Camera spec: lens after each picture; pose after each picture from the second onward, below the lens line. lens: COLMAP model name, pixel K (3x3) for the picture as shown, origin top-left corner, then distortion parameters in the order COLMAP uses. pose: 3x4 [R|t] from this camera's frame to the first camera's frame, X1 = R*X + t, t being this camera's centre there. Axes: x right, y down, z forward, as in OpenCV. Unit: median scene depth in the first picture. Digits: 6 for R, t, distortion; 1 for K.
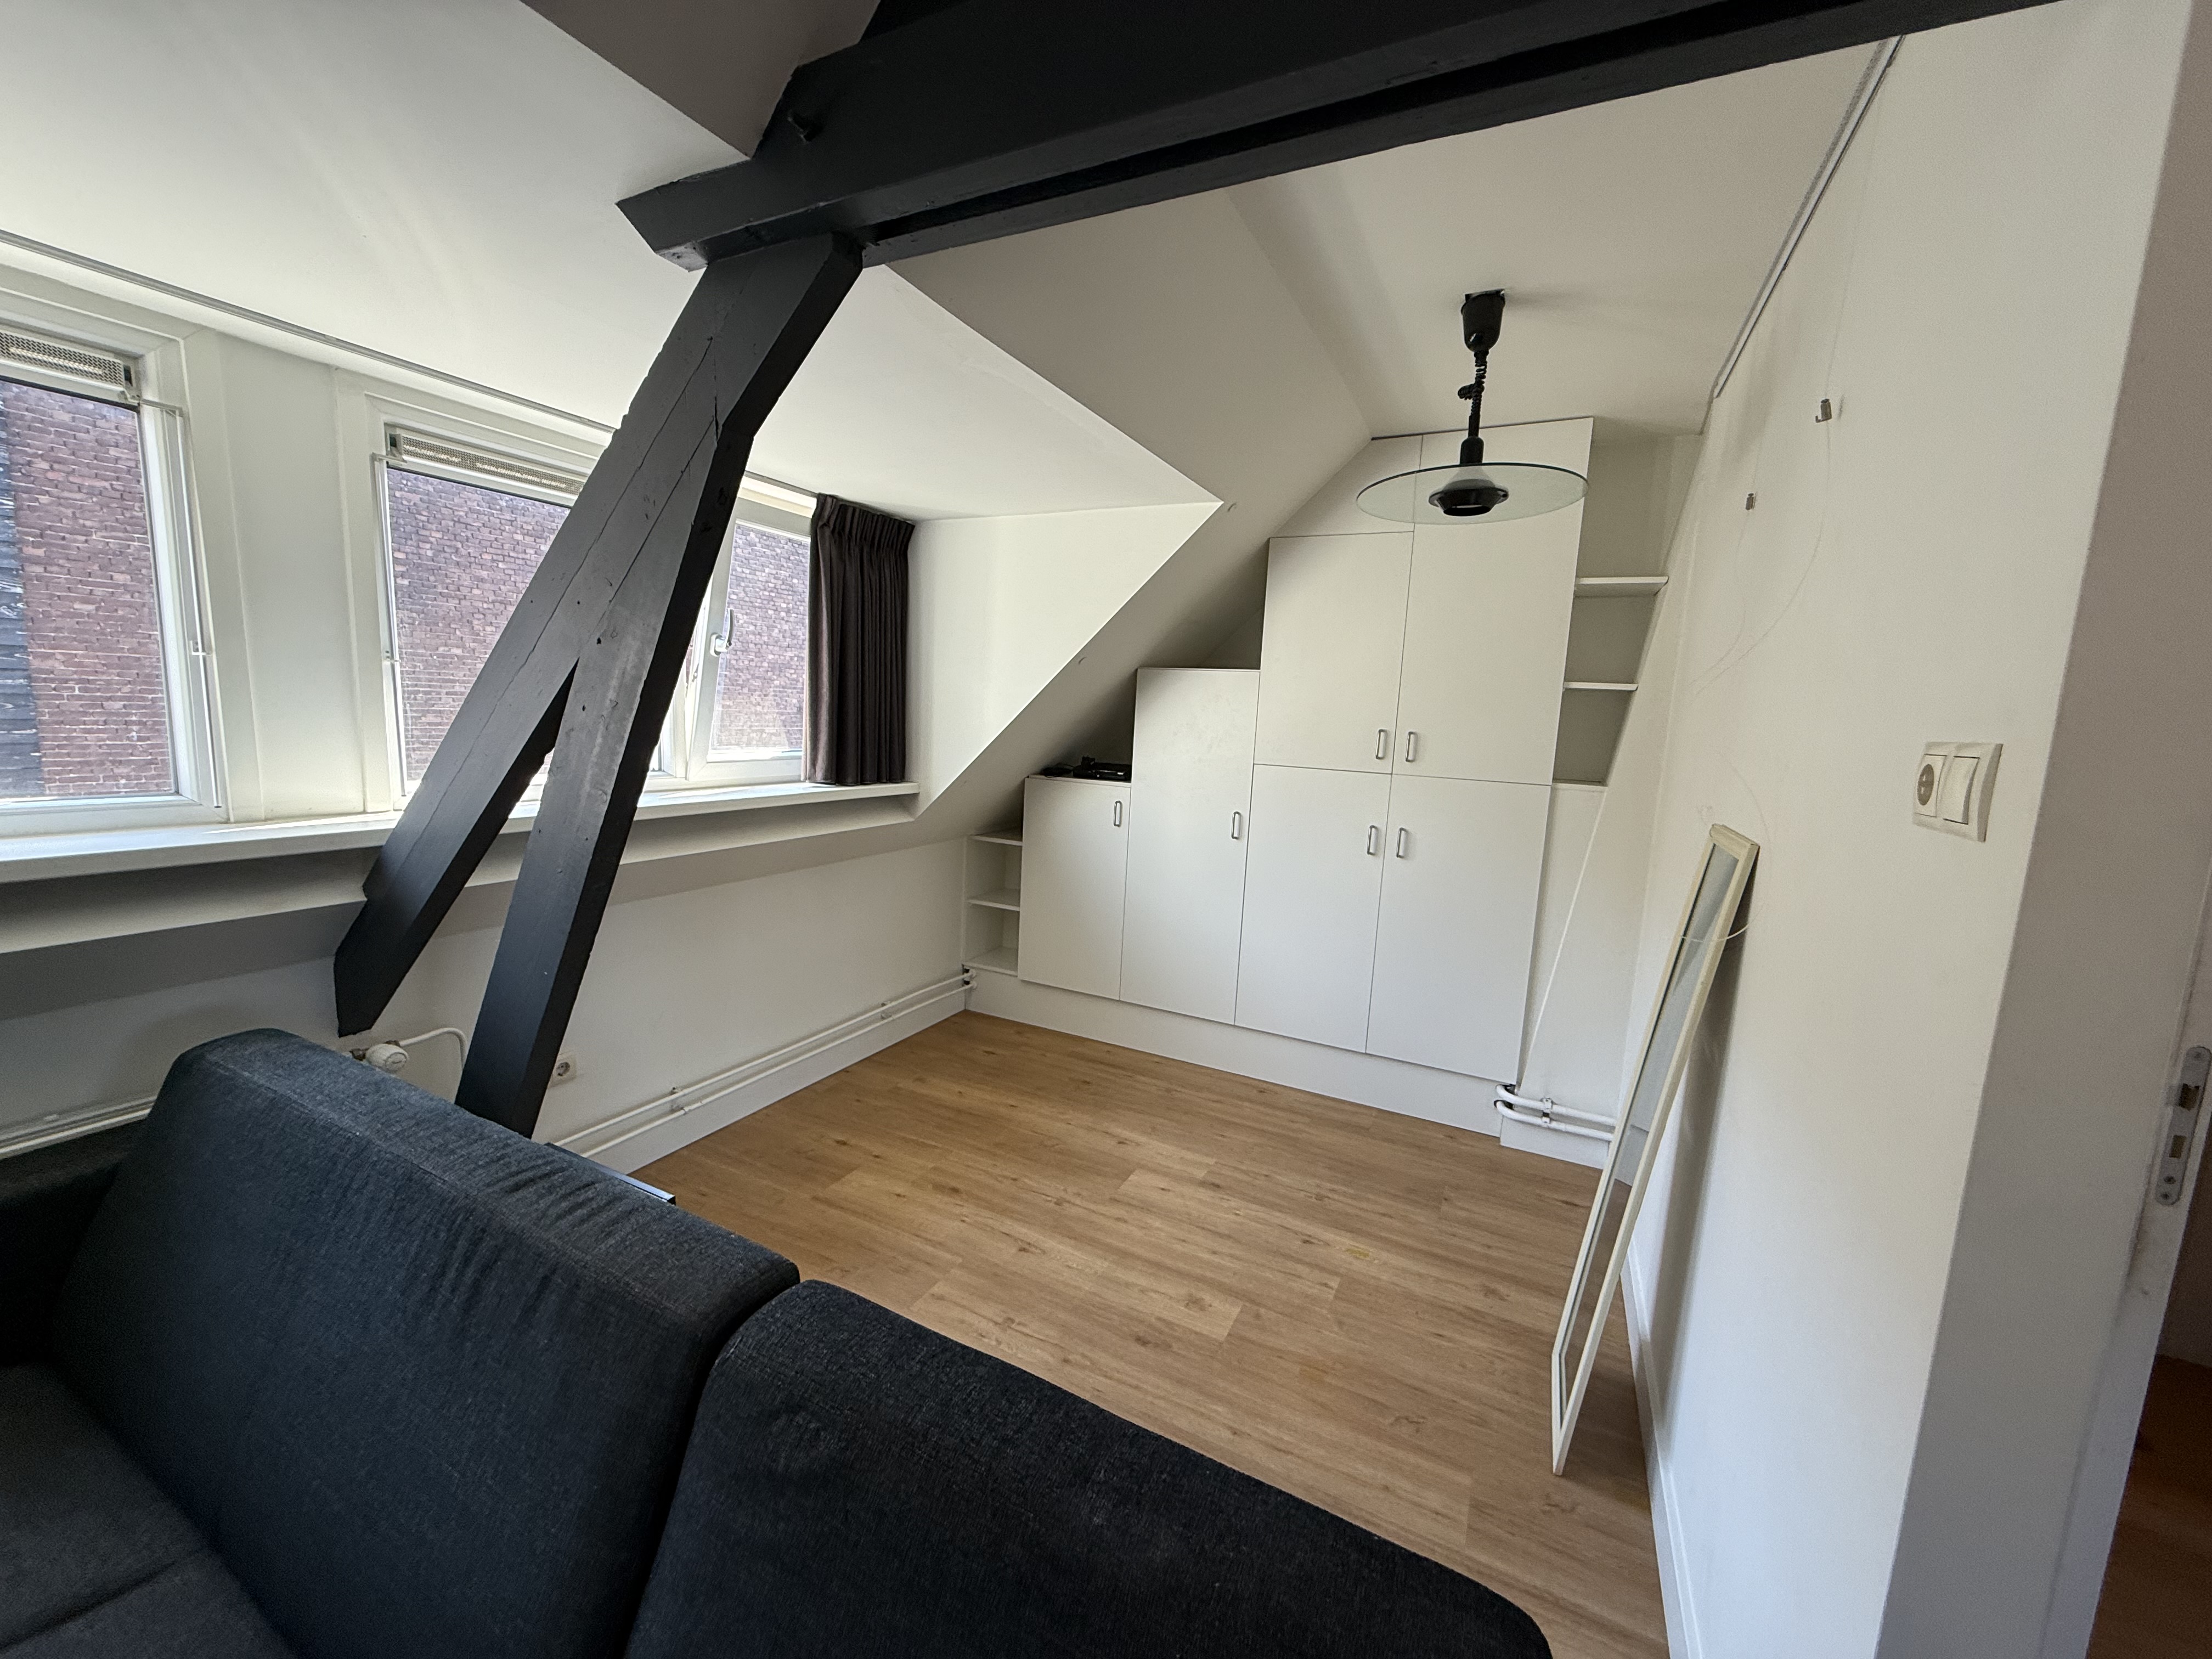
lens RADIAL K [[879.3, 0, 1101.5], [0, 879.3, 830.3], [0, 0, 1]] dist [0.000127, -0.000267]
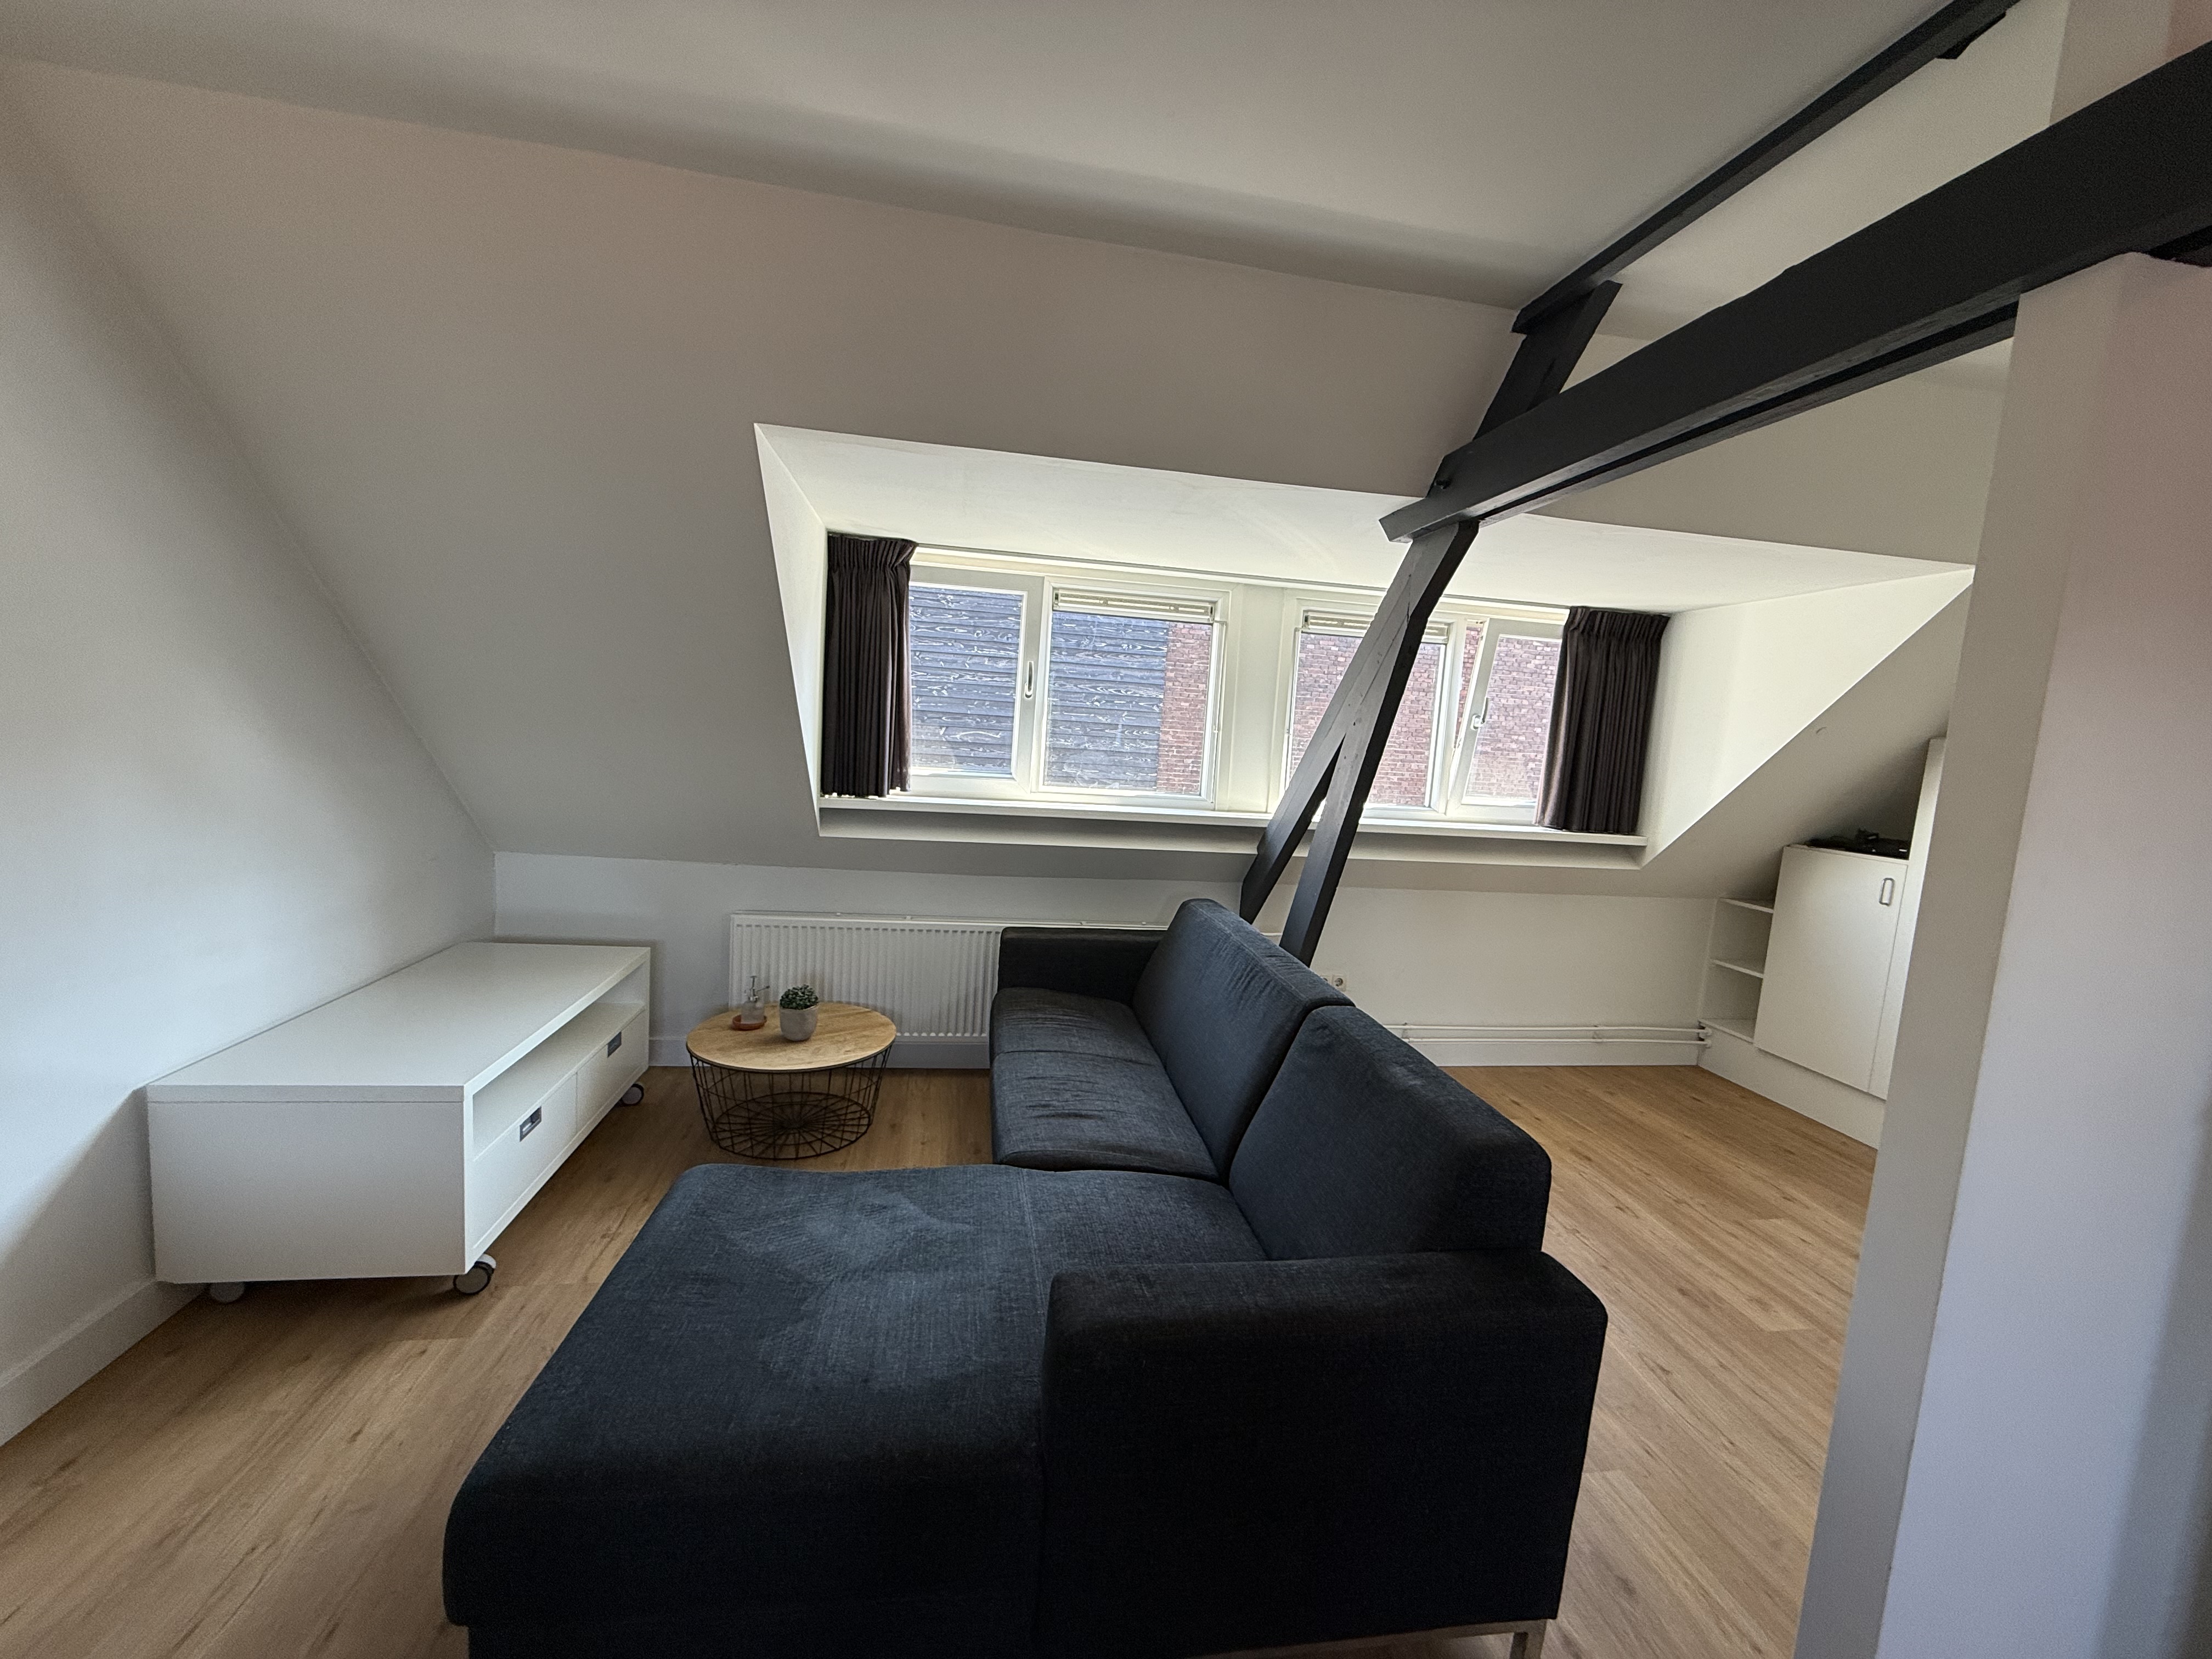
lens RADIAL K [[879.3, 0, 1101.5], [0, 879.3, 830.3], [0, 0, 1]] dist [0.000127, -0.000267]
pose [[0.591264, 0.082538, -0.802243, 0.344006], [-0.146799, 0.989145, -0.006426, 0.057930], [0.793005, 0.121568, 0.596963, -0.297029]]
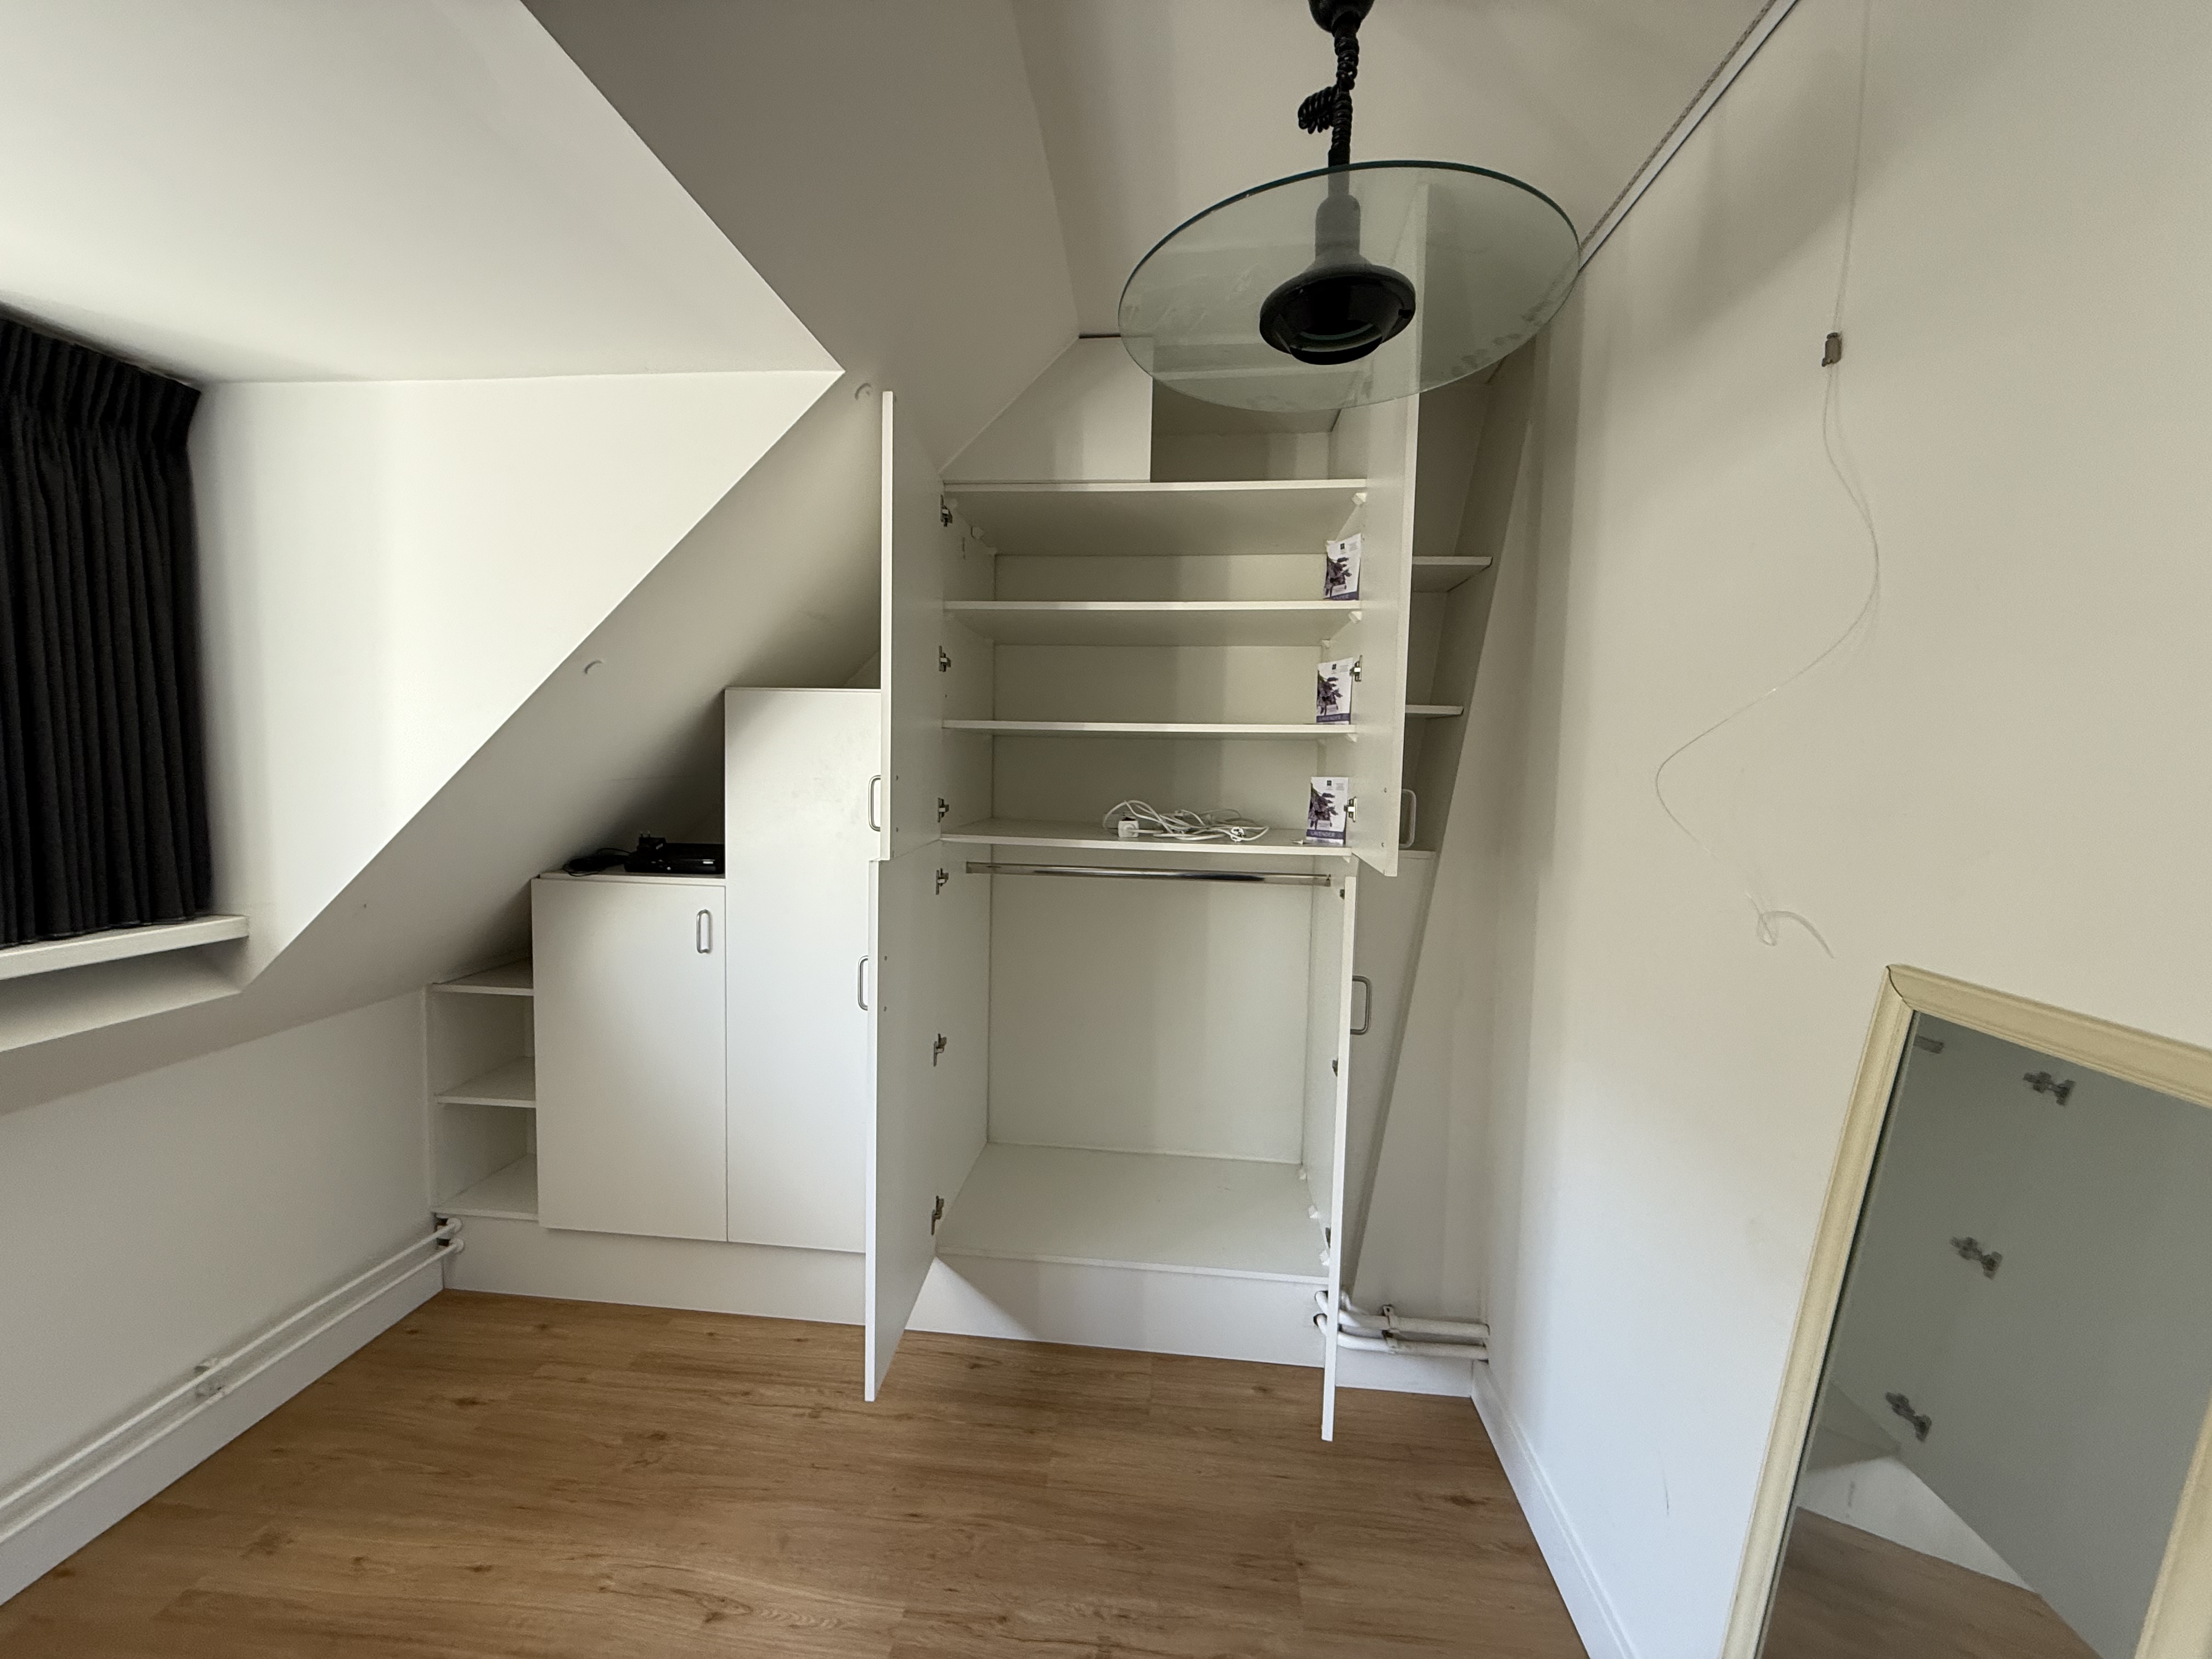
lens RADIAL K [[887.1, 0, 1104.7], [0, 887.1, 824.5], [0, 0, 1]] dist [-0.000016, -0.000171]
pose [[0.931557, -0.052459, 0.359791, 0.074423], [0.070853, 0.996758, -0.038117, -0.061861], [-0.356625, 0.061001, 0.932254, 0.432652]]
